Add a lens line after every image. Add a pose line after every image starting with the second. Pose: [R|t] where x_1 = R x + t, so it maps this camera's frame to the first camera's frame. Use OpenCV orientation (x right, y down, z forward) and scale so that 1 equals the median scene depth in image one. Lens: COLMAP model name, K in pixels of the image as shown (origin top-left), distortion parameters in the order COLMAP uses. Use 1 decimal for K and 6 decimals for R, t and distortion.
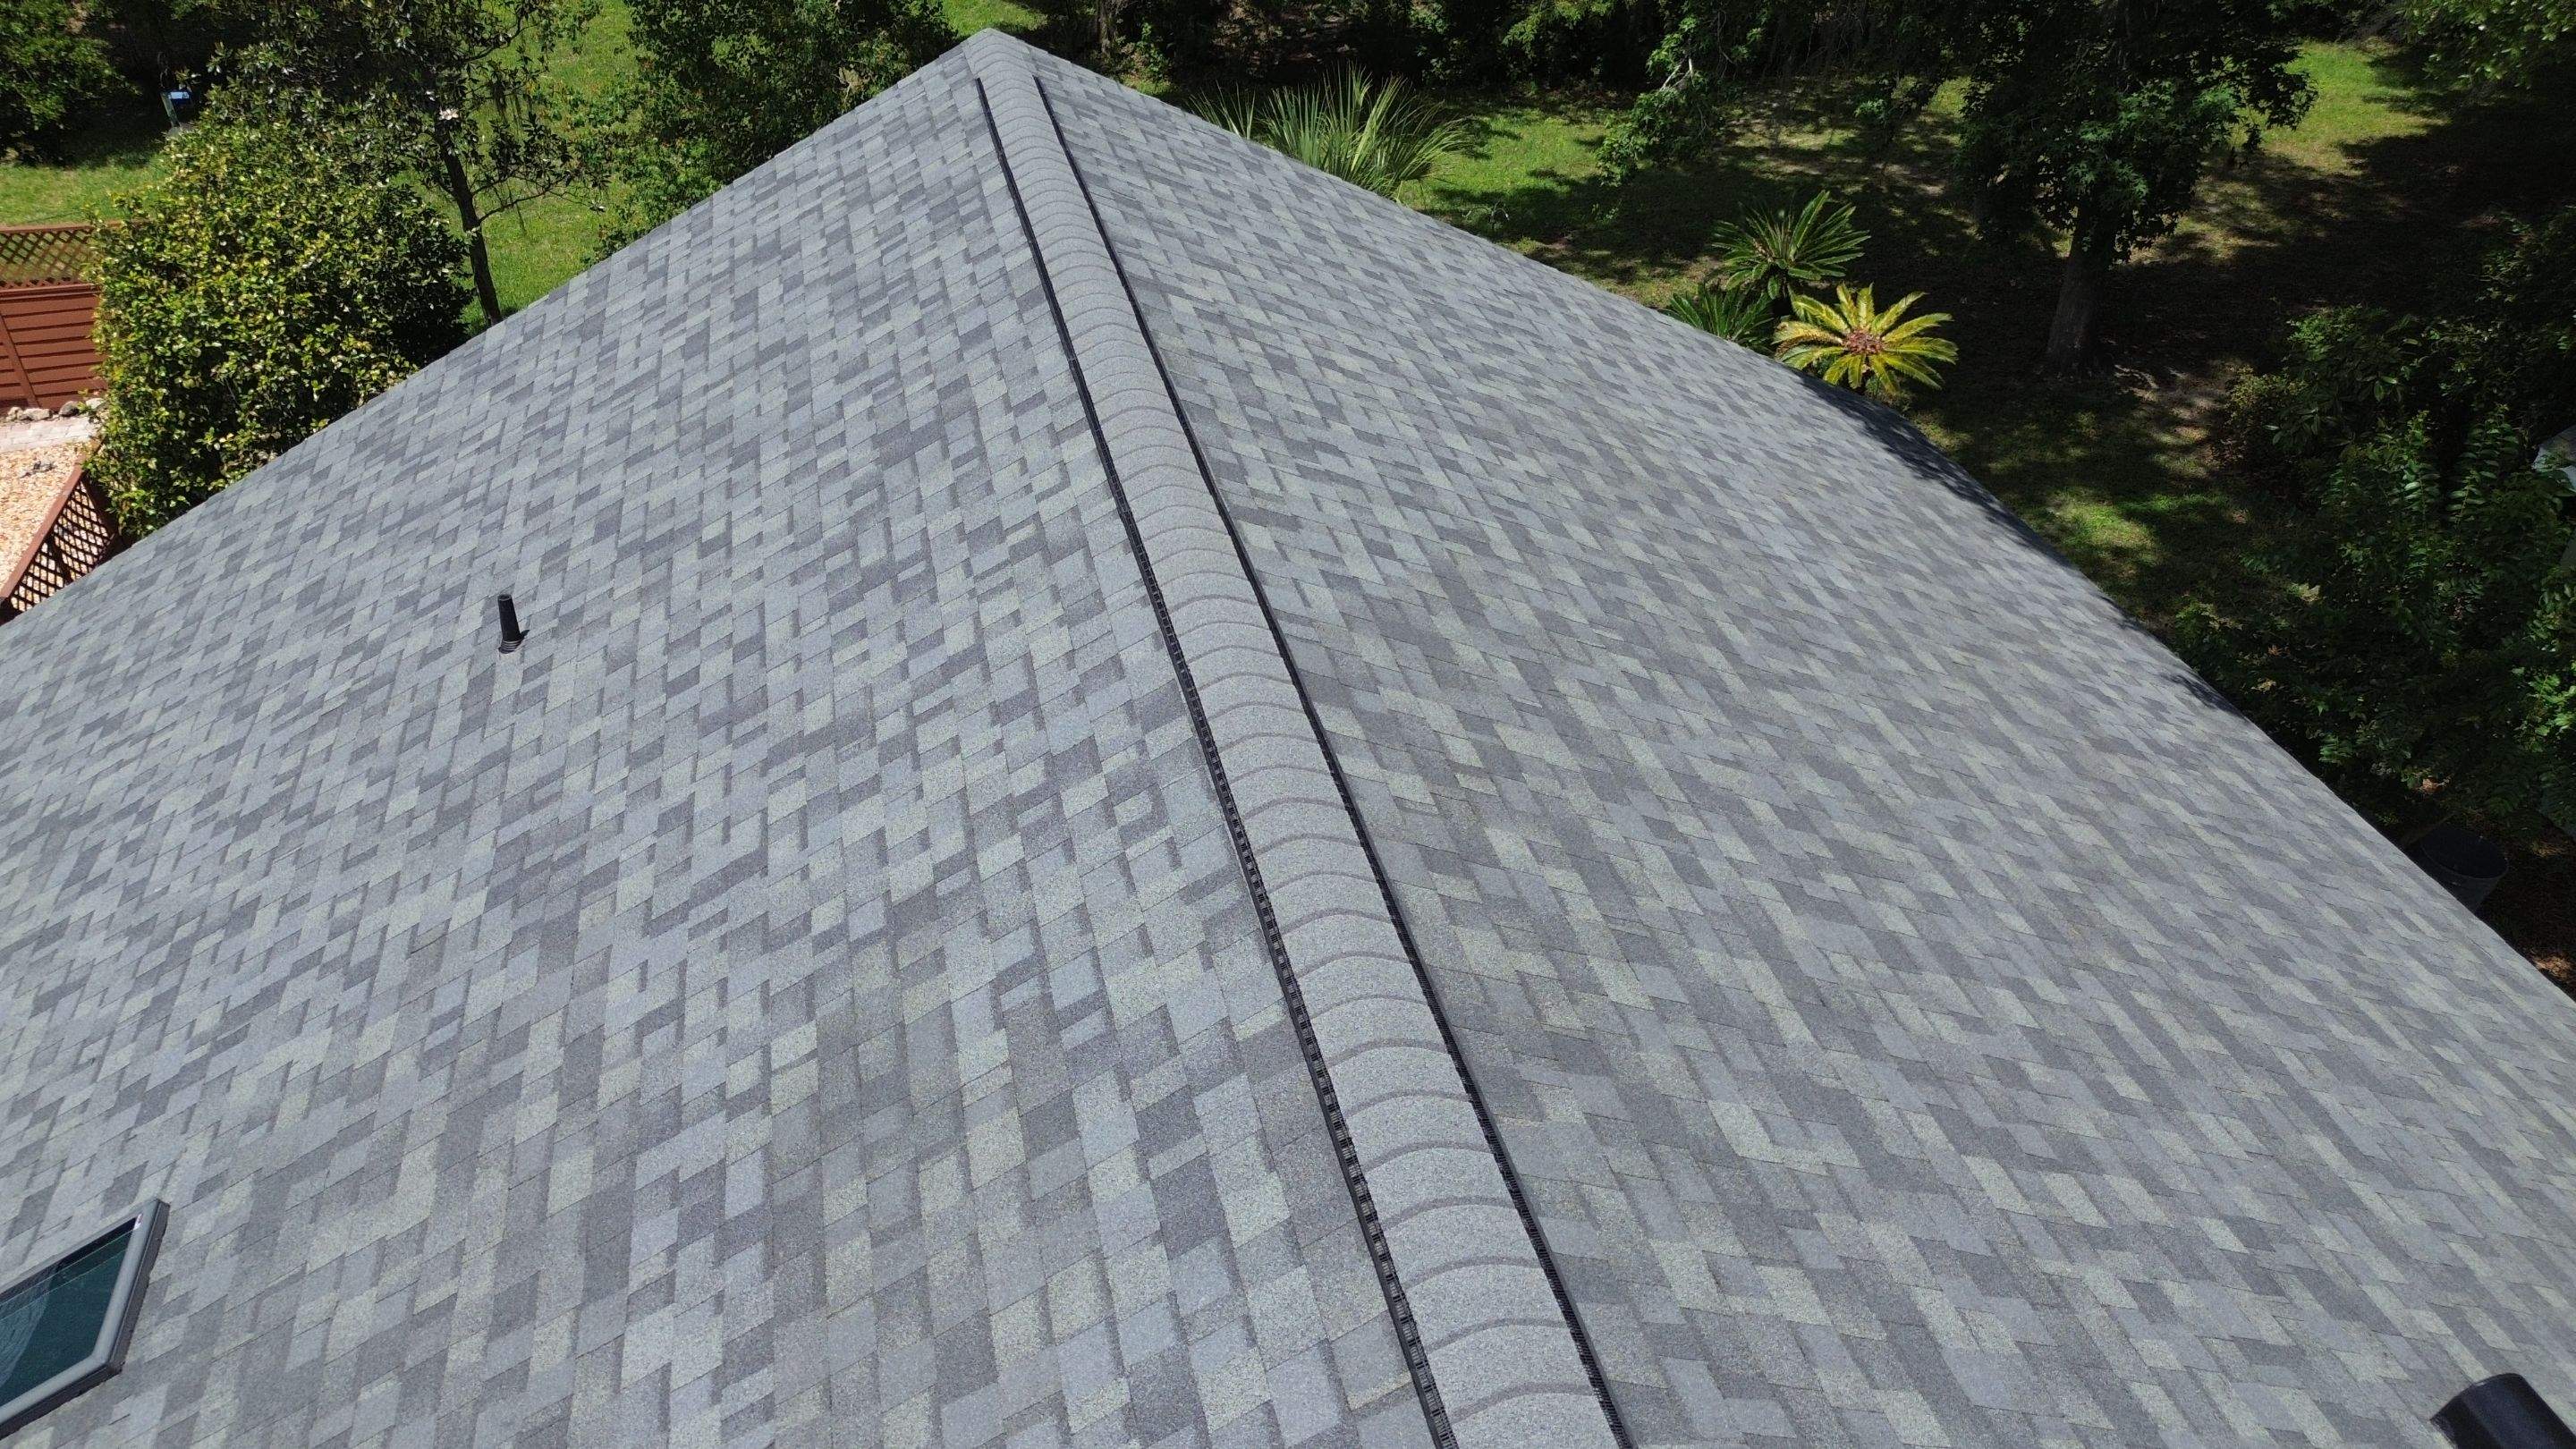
lens RADIAL K [[1825.8, 0, 1297.0], [0, 1825.8, 720.8], [0, 0, 1]] dist [0.072030, -0.069561]
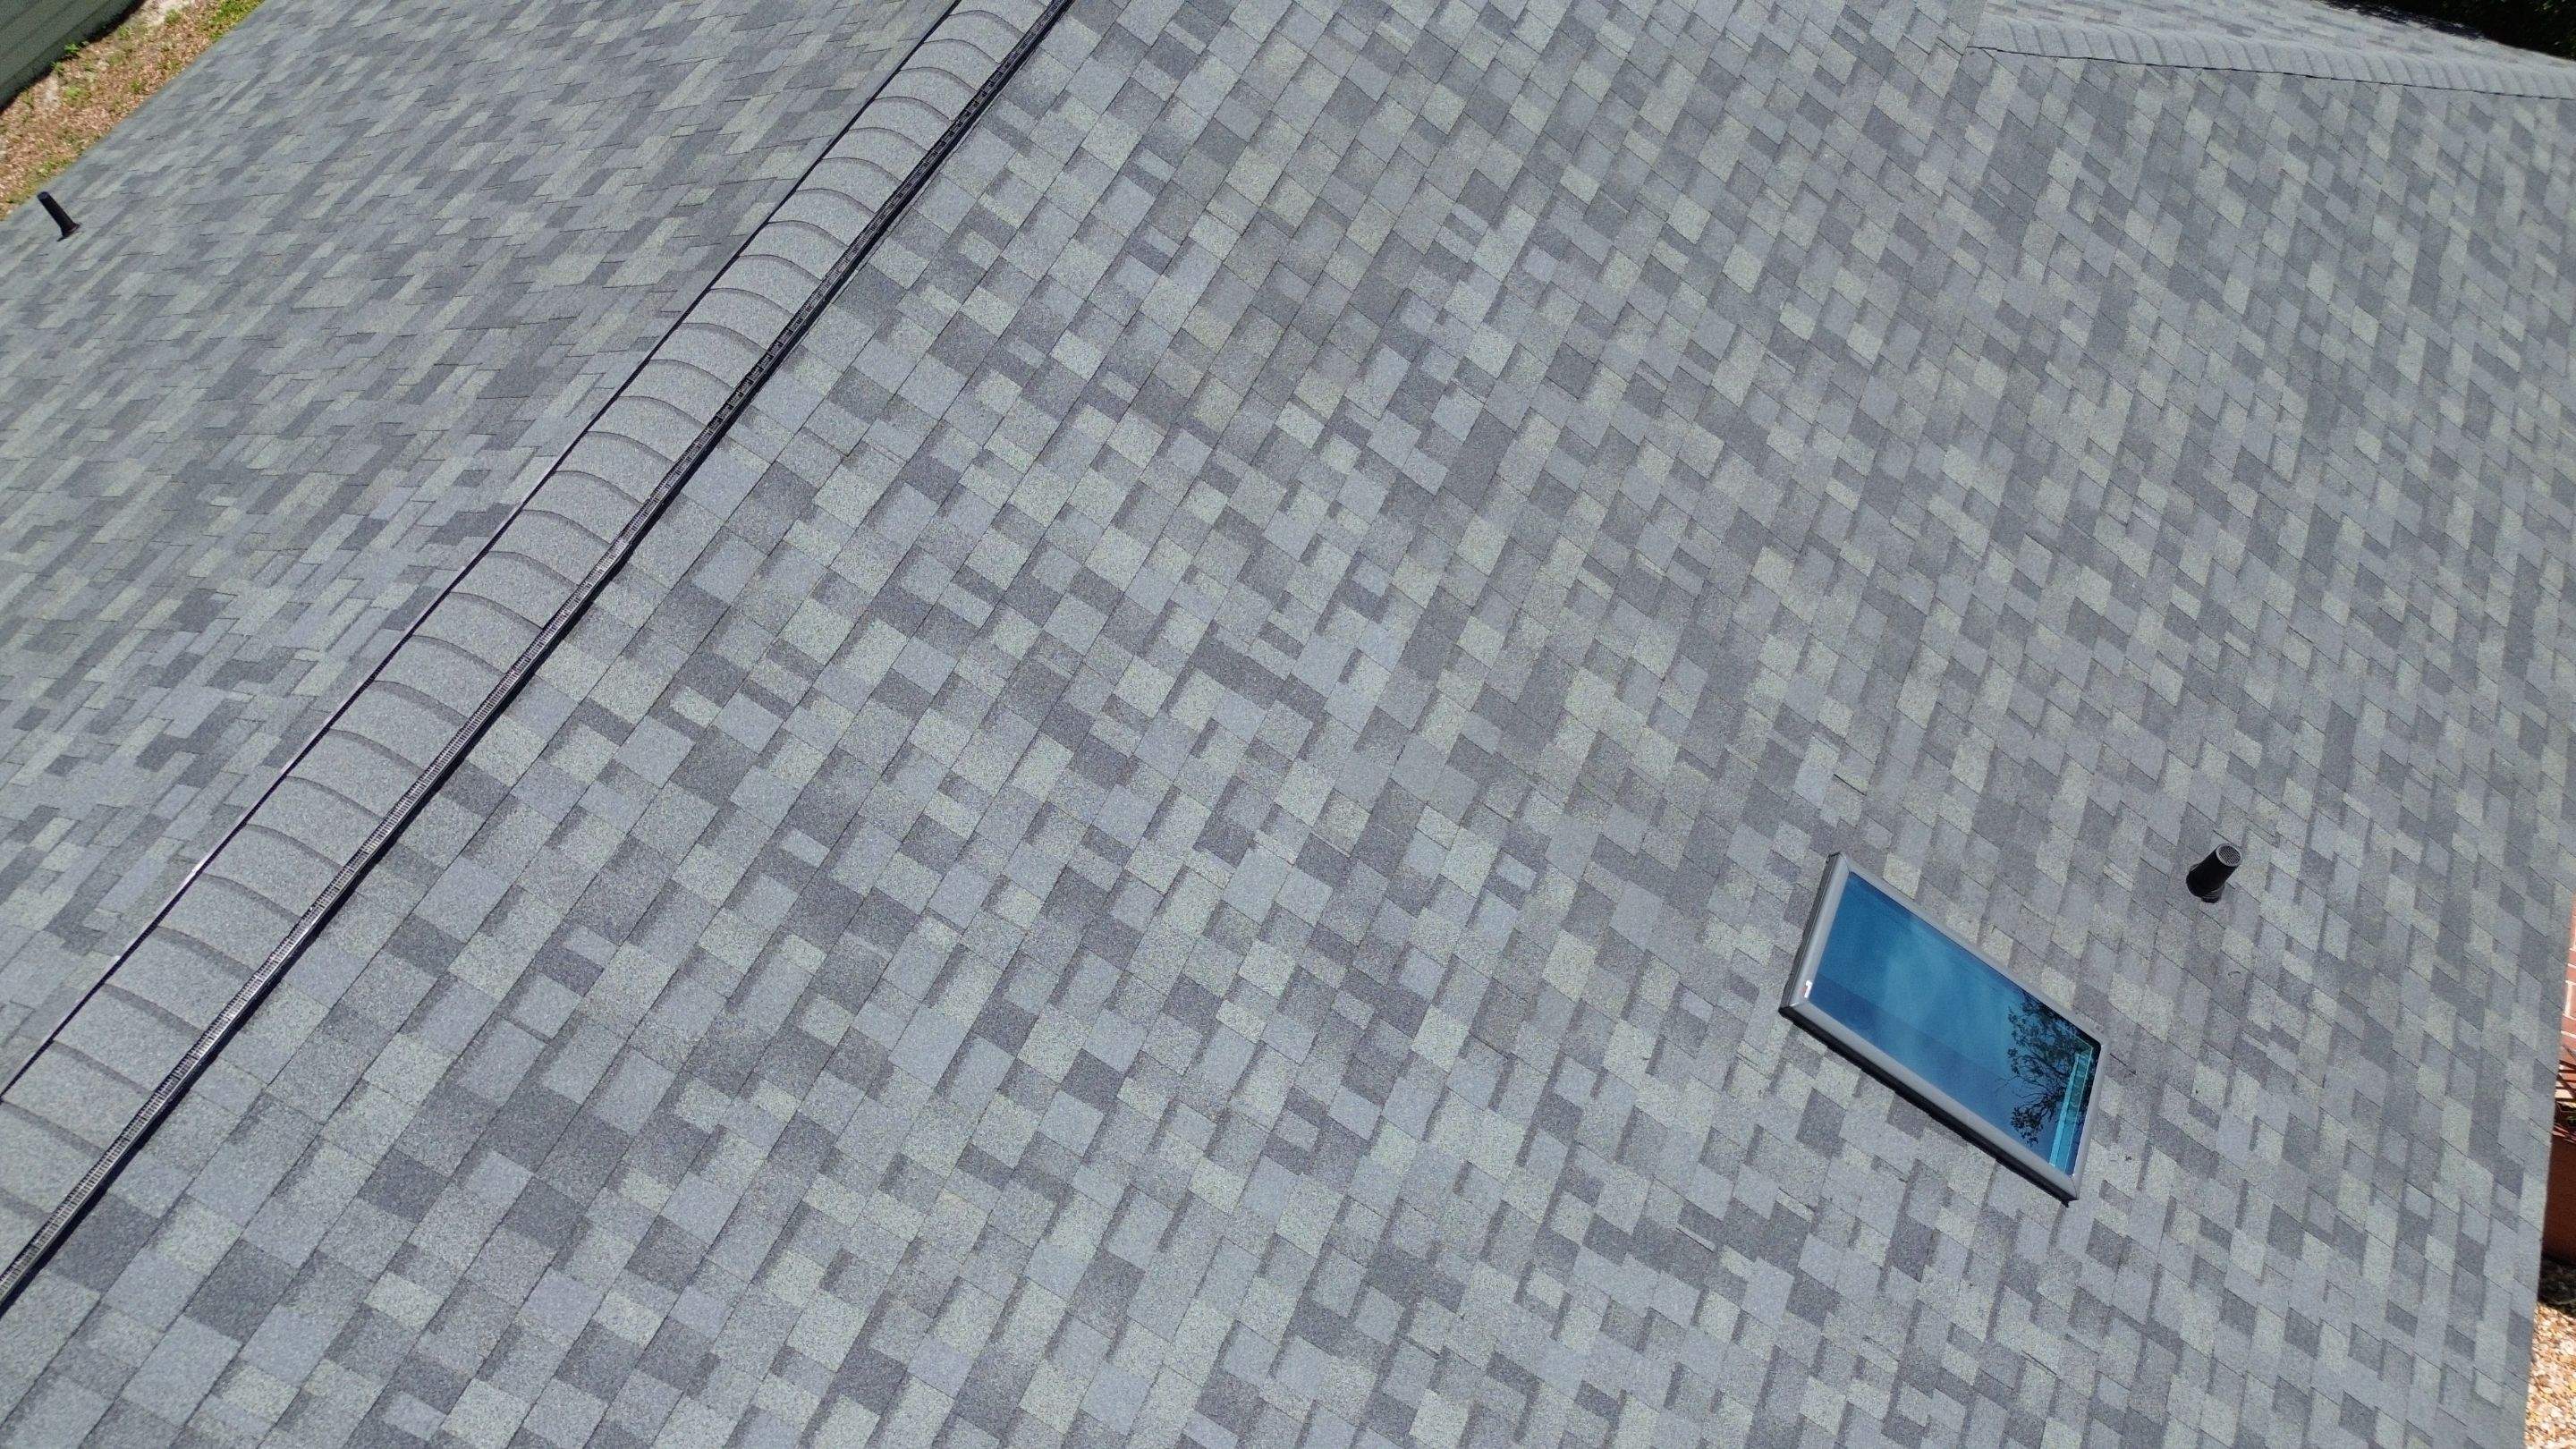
lens RADIAL K [[1820.2, 0, 1288.0], [0, 1820.2, 724.5], [0, 0, 1]] dist [0.062165, -0.054392]
pose [[-0.784263, -0.523825, 0.332474, -0.659511], [0.367850, 0.038944, 0.929069, -0.785497], [-0.499617, 0.850935, 0.162147, 0.855986]]
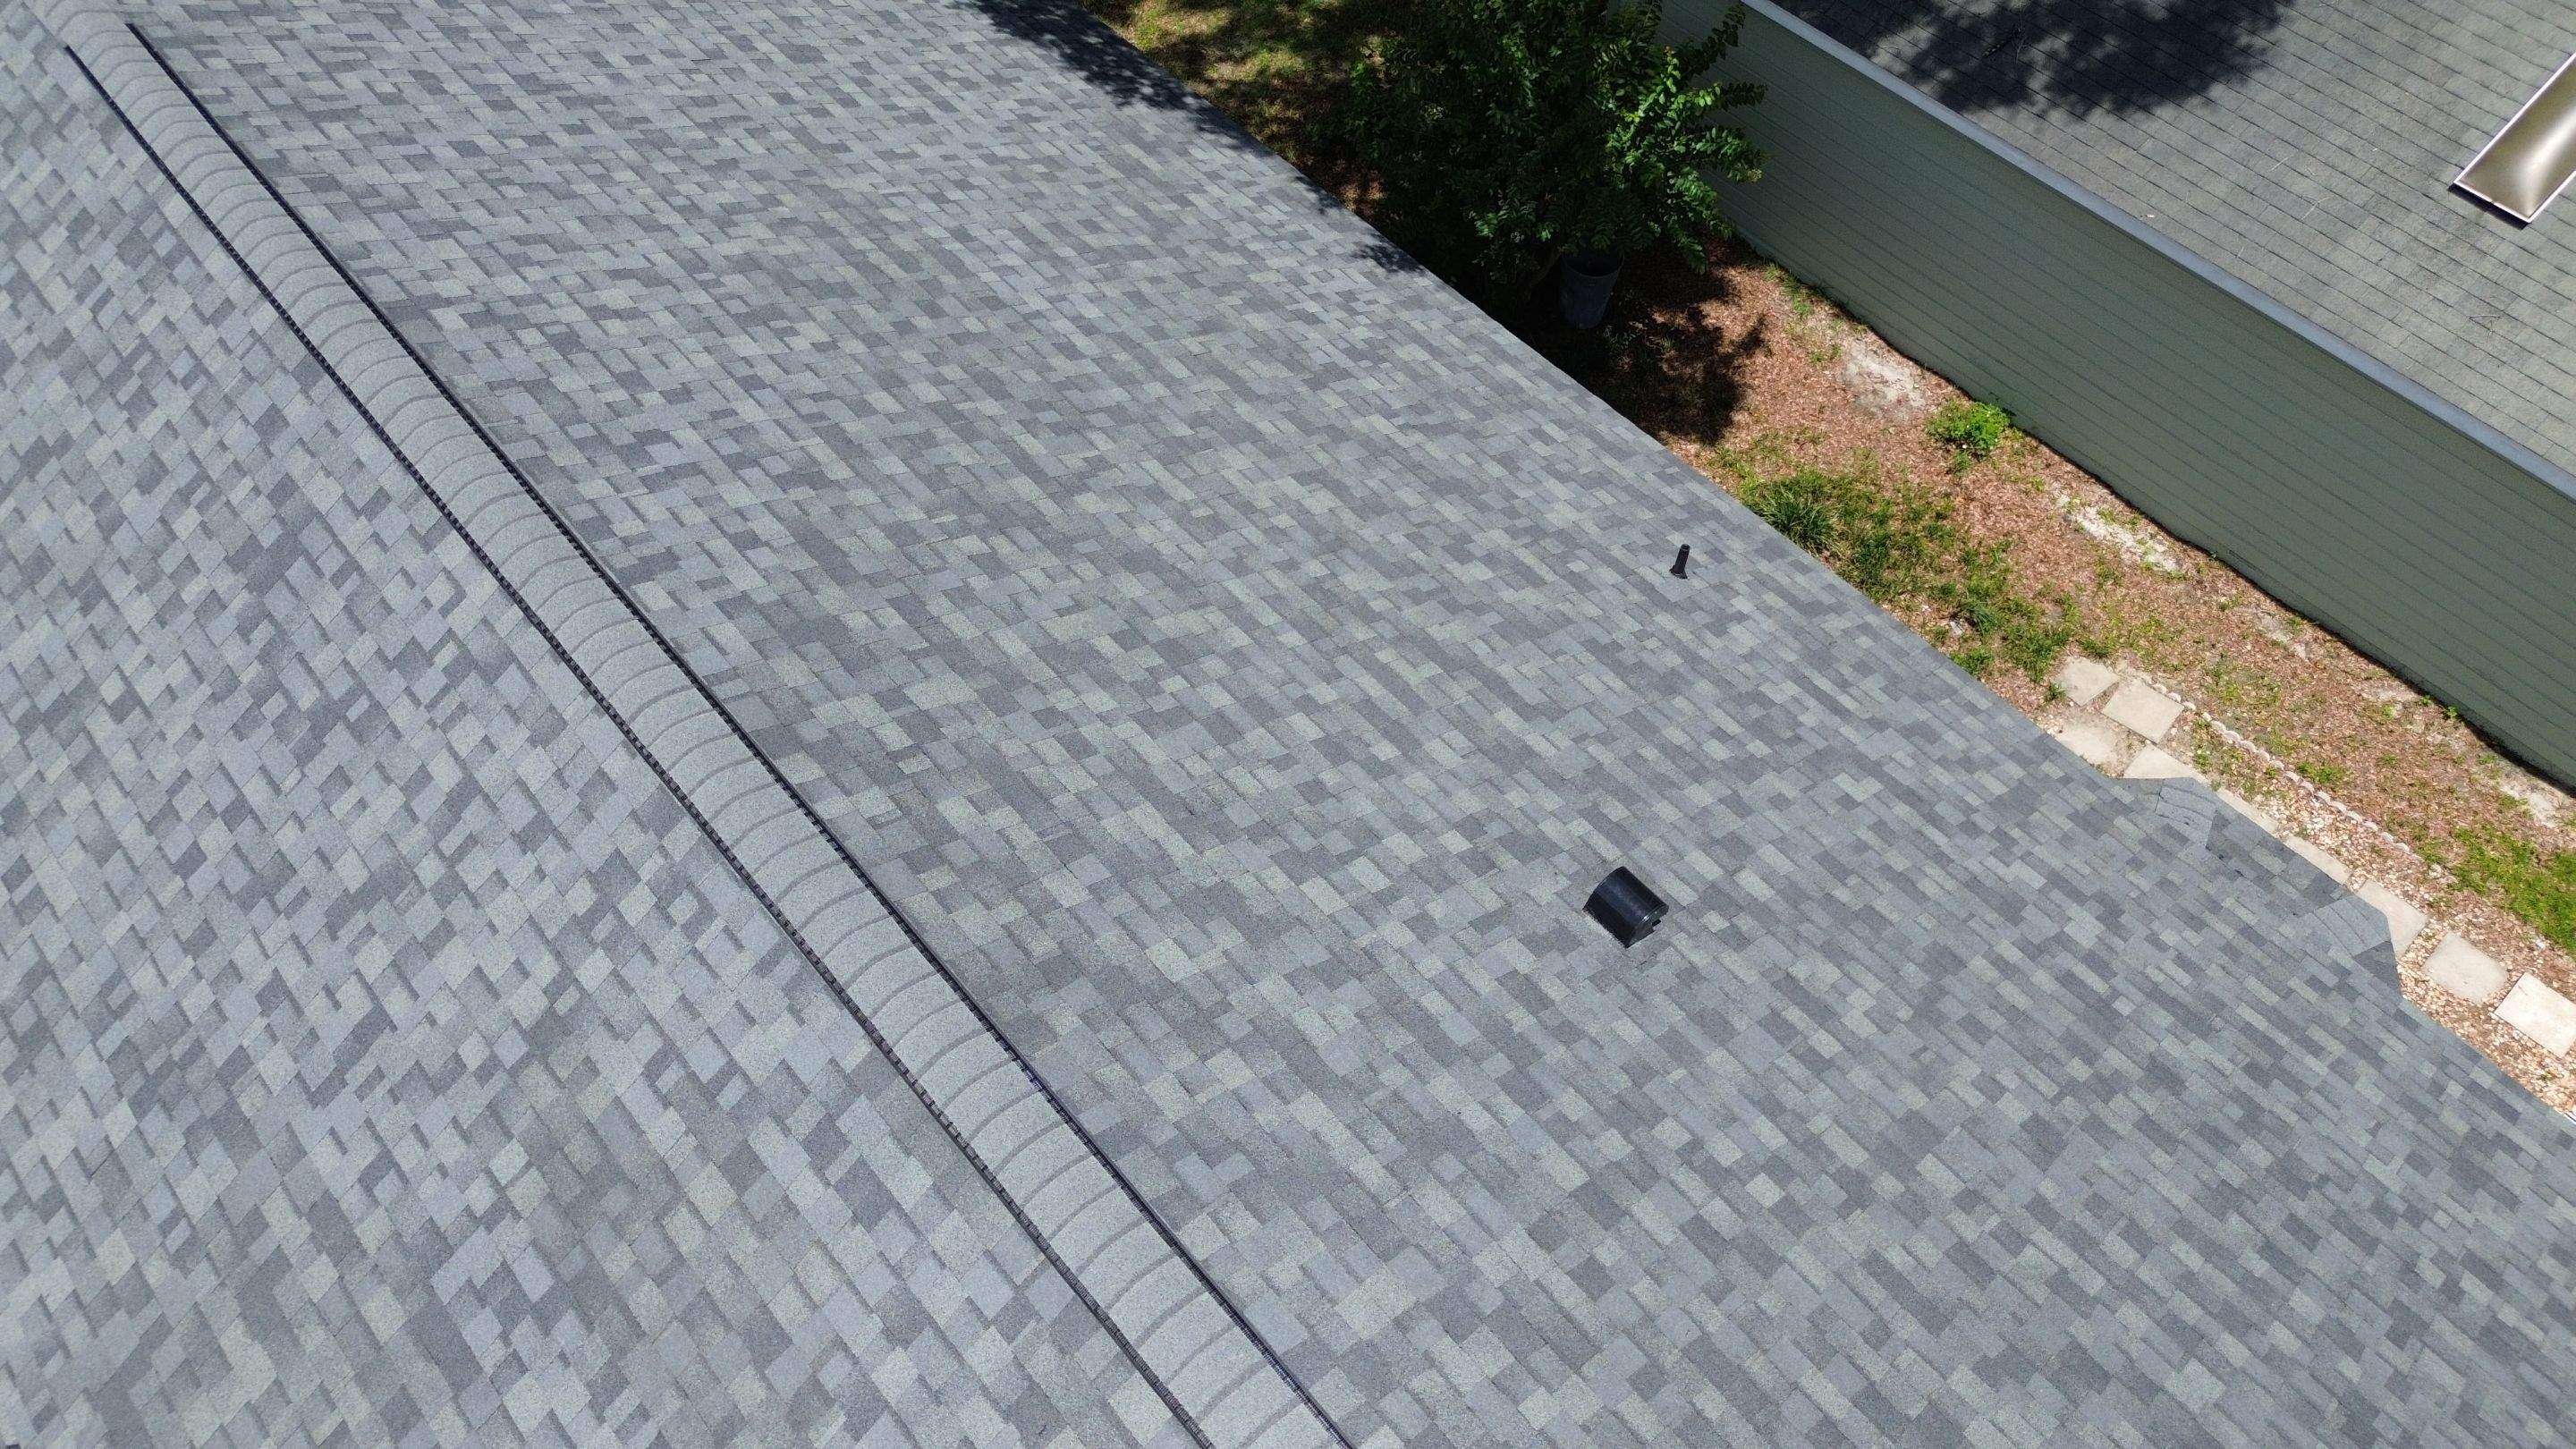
lens RADIAL K [[1825.8, 0, 1297.0], [0, 1825.8, 720.8], [0, 0, 1]] dist [0.072030, -0.069561]
pose [[0.887403, -0.386189, 0.251743, 0.019346], [0.275793, 0.882327, 0.381363, -0.406979], [-0.369398, -0.268994, 0.889487, -0.288073]]
